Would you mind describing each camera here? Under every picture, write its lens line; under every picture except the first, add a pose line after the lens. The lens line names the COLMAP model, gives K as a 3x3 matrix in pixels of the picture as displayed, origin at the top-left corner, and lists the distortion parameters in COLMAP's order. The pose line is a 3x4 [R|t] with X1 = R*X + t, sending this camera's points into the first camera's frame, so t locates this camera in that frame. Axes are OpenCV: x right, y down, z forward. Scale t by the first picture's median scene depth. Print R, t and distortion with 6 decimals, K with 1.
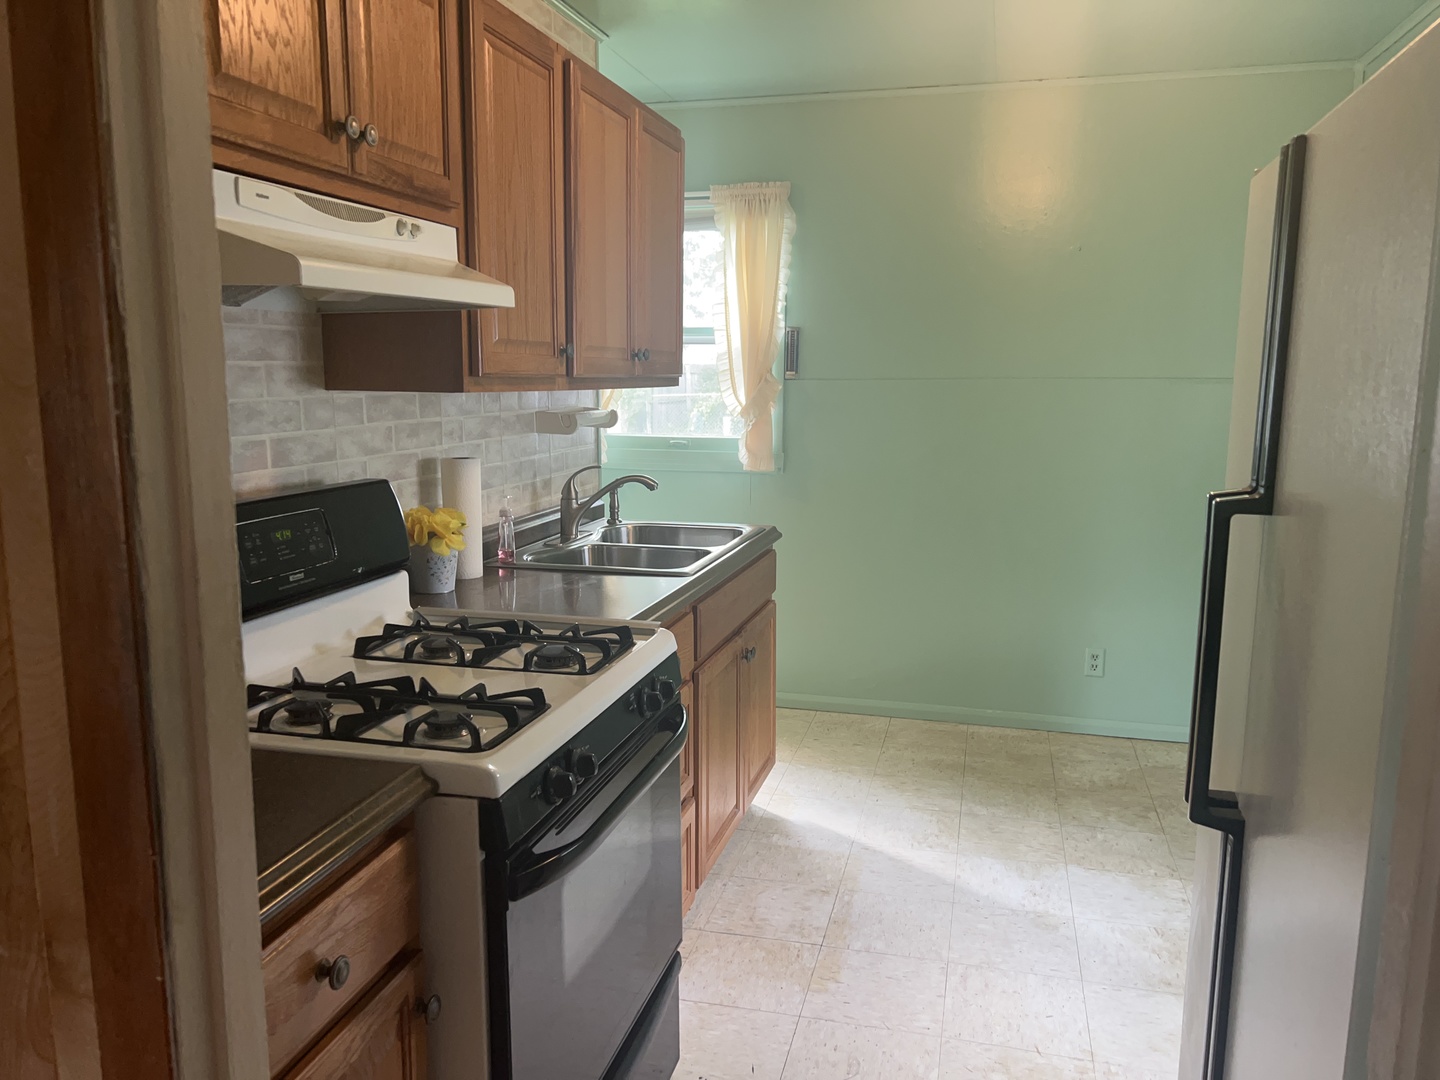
lens RADIAL K [[1076.4, 0, 725.6], [0, 1076.4, 540.7], [0, 0, 1]] dist [0.058287, -0.084609]
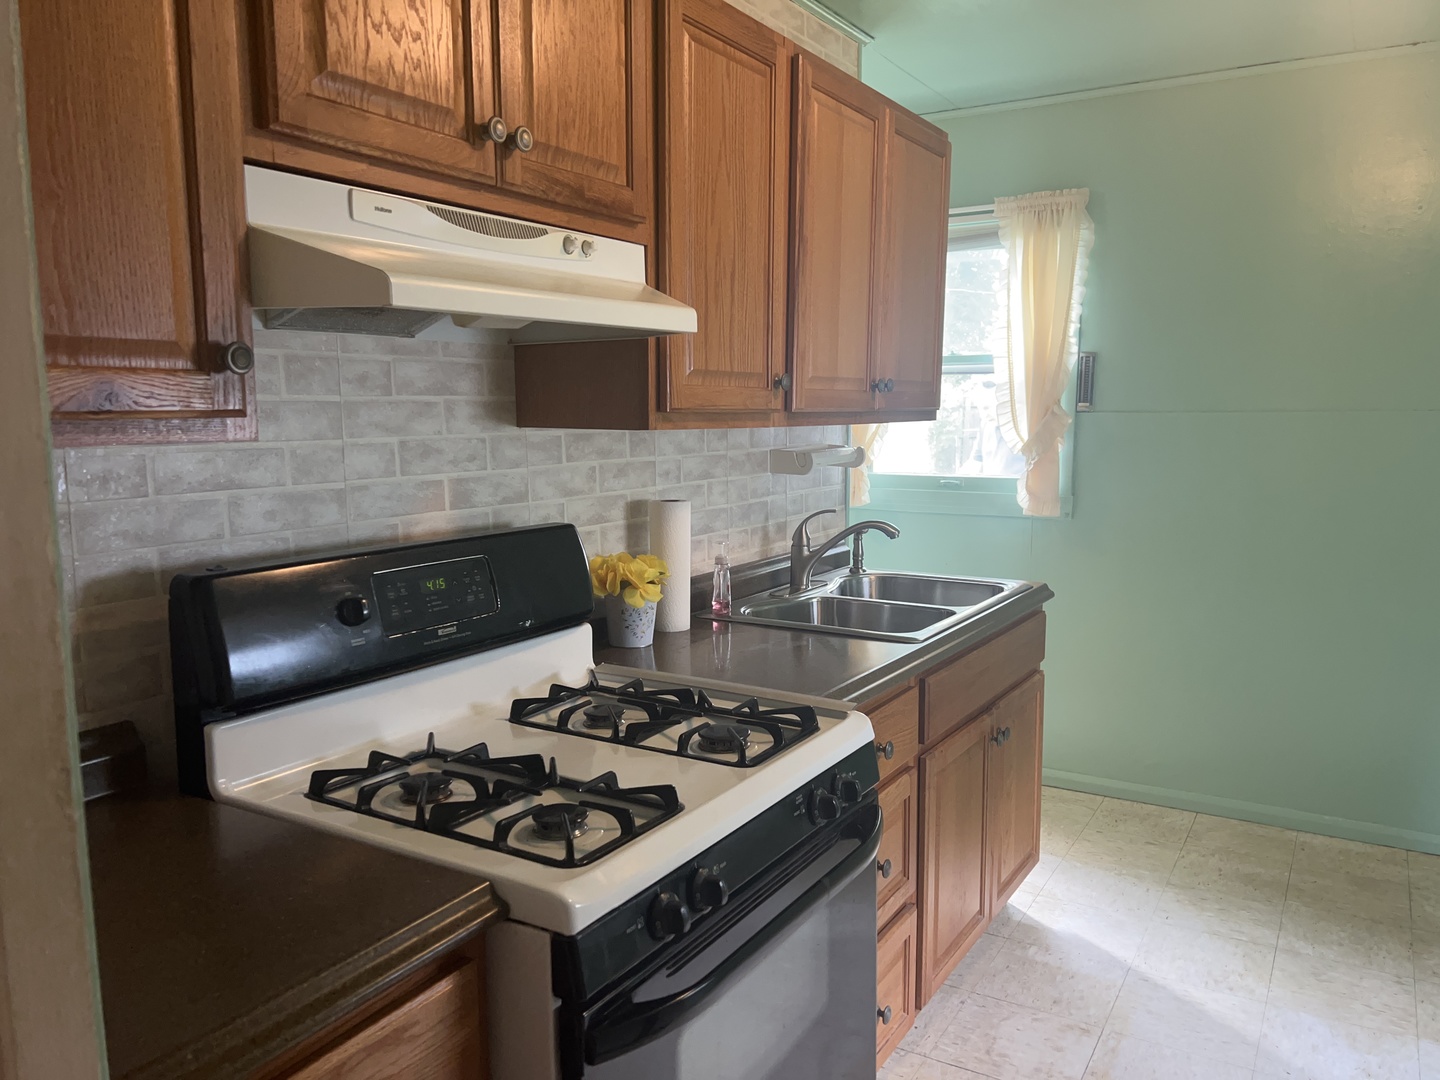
lens RADIAL K [[1072.1, 0, 723.2], [0, 1072.1, 554.8], [0, 0, 1]] dist [0.045096, -0.061854]
pose [[0.956751, 0.033019, -0.289029, 0.065562], [-0.038463, 0.999173, -0.013175, -0.020680], [0.288355, 0.023723, 0.957230, 0.148008]]
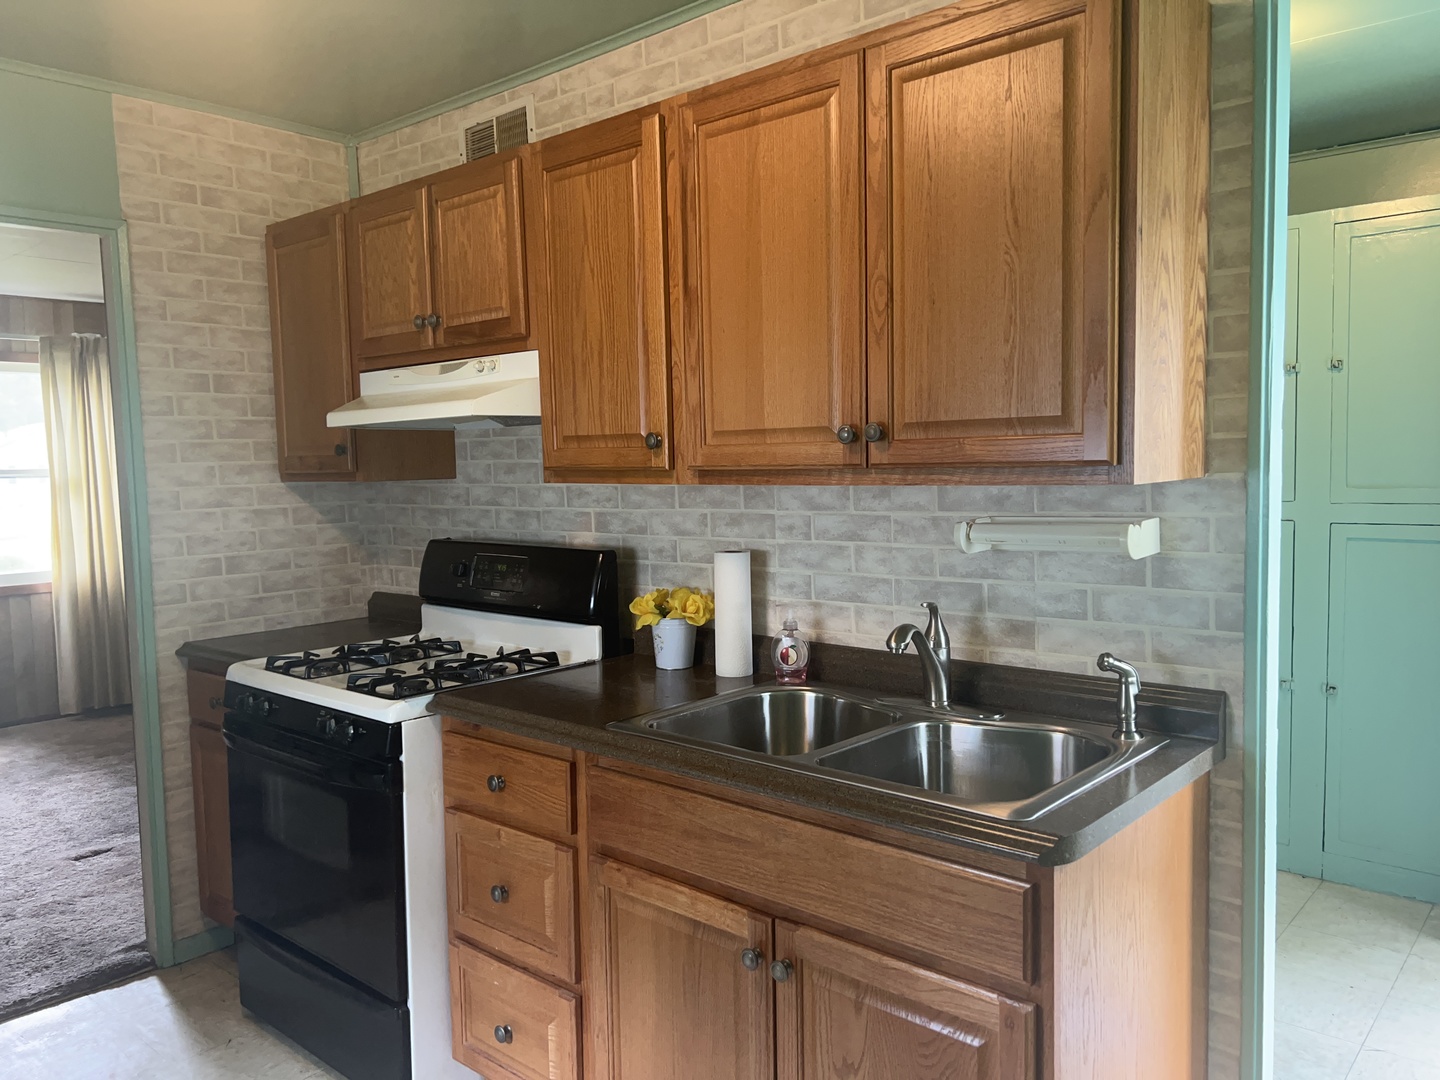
lens RADIAL K [[1076.4, 0, 725.6], [0, 1076.4, 540.7], [0, 0, 1]] dist [0.058287, -0.084609]
pose [[-0.451249, 0.068883, -0.889736, 0.641057], [-0.122879, 0.982723, 0.138403, -0.228327], [0.883898, 0.171784, -0.434988, 1.478774]]
